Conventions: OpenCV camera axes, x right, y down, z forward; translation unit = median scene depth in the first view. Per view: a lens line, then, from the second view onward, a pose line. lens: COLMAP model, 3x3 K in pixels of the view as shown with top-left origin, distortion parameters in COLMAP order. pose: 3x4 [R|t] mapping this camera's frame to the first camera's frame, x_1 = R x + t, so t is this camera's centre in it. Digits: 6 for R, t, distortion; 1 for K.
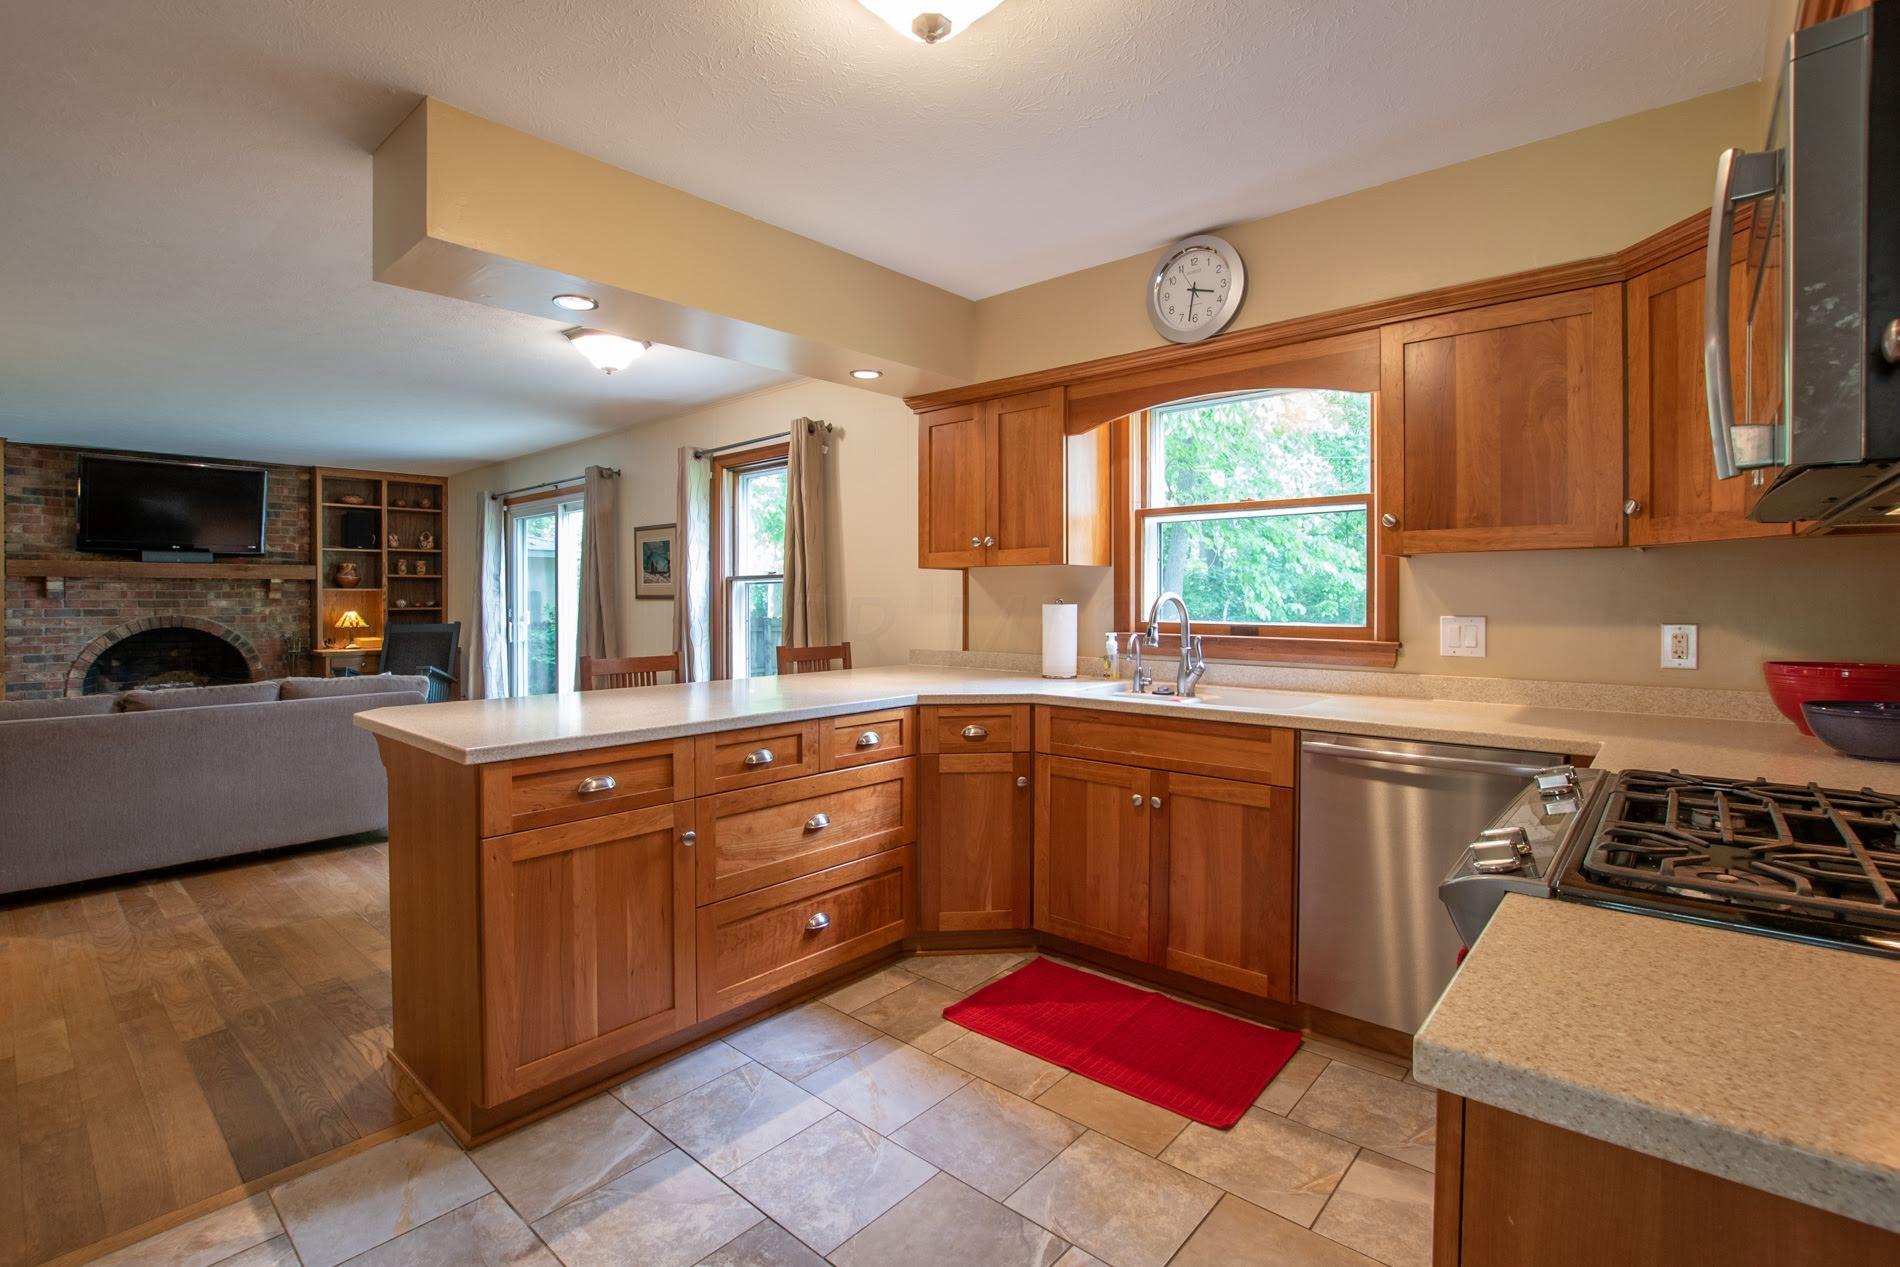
lens RADIAL K [[863.3, 0, 947.3], [0, 863.3, 601.1], [0, 0, 1]] dist [-0.018574, 0.000639]
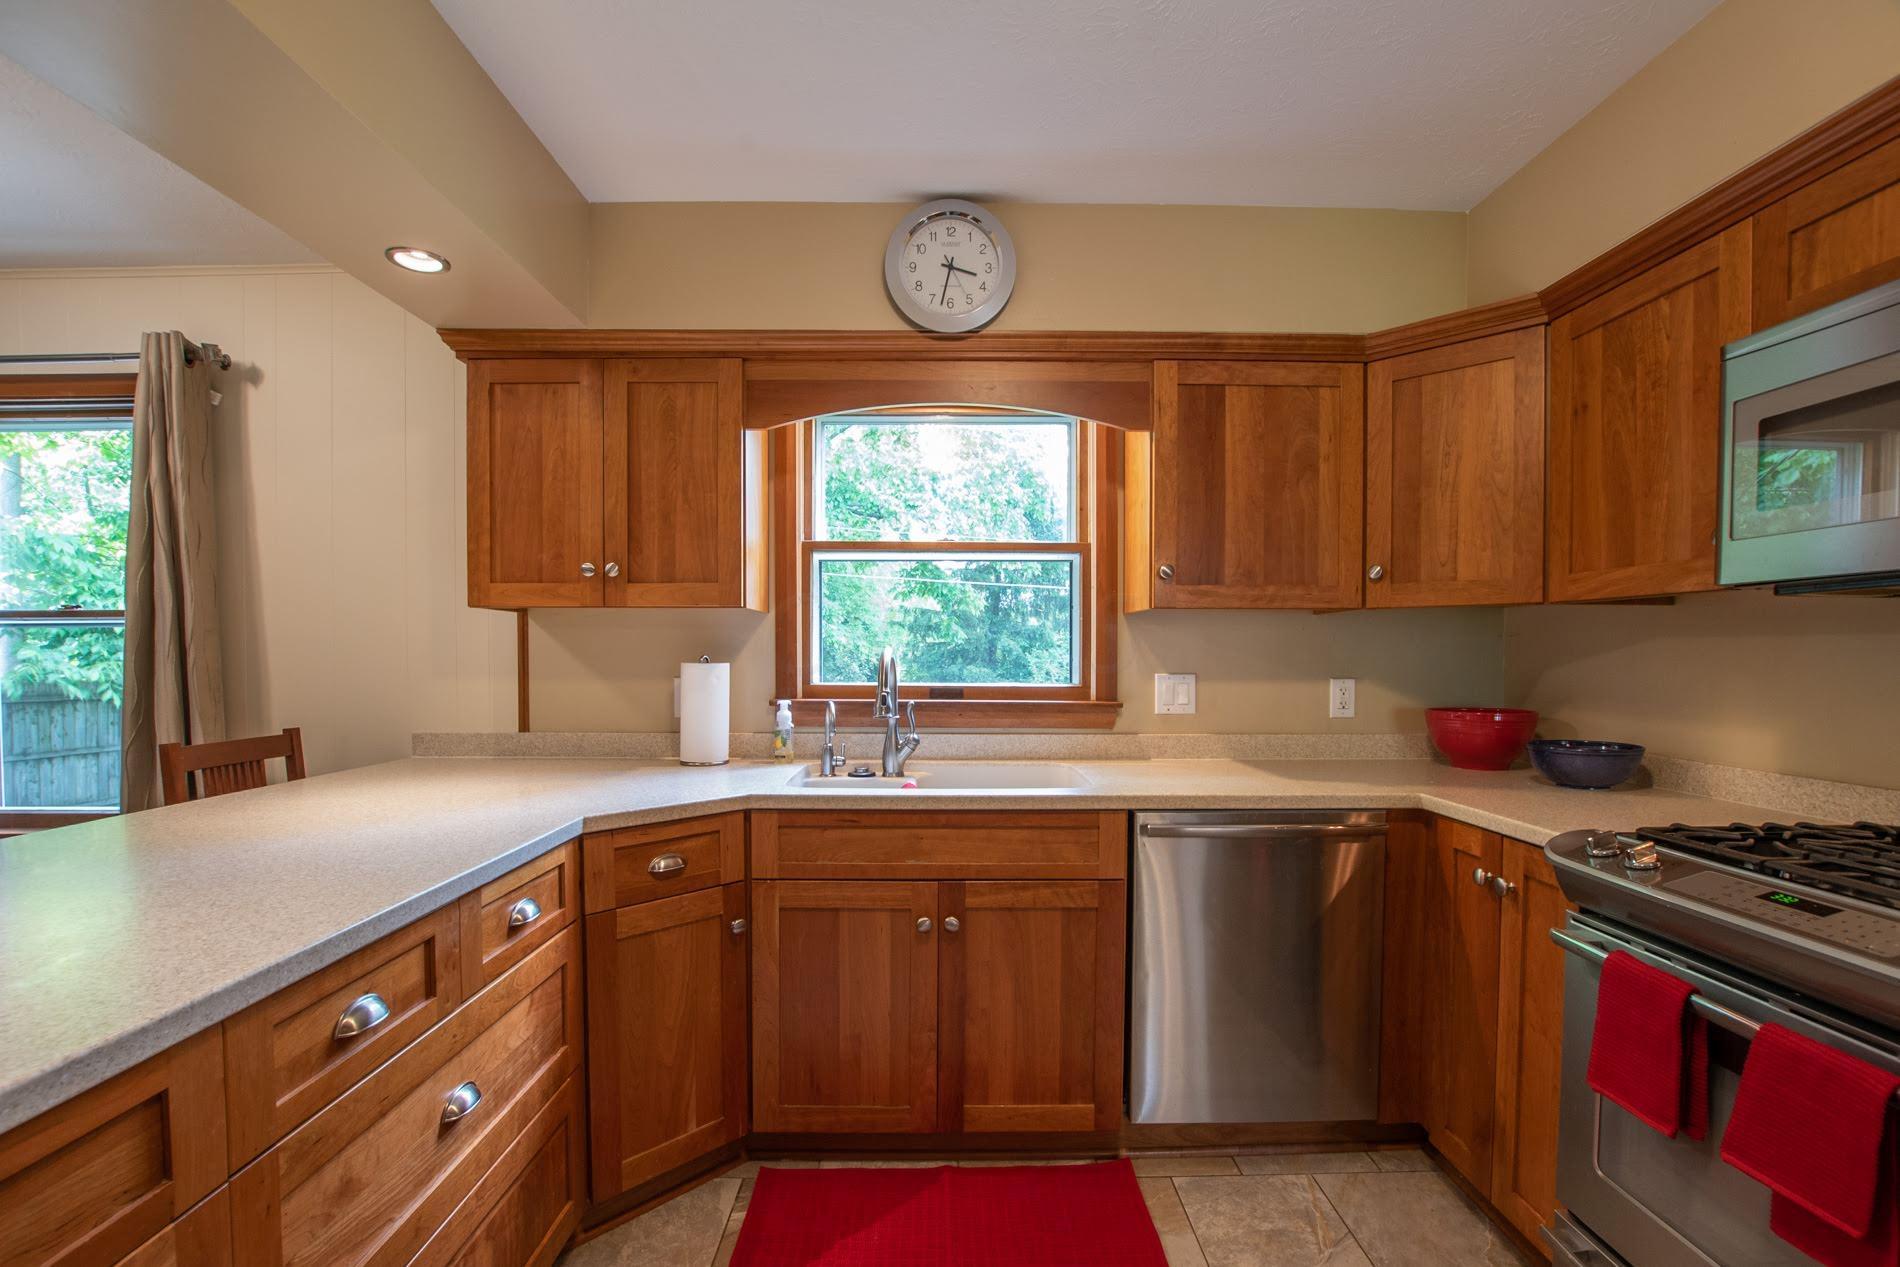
lens RADIAL K [[849.3, 0, 945.7], [0, 849.3, 671.2], [0, 0, 1]] dist [-0.034139, 0.005527]
pose [[0.748806, -0.012046, 0.662680, -0.245653], [-0.000084, 0.999833, 0.018269, -0.003203], [-0.662789, -0.013736, 0.748680, 0.429998]]
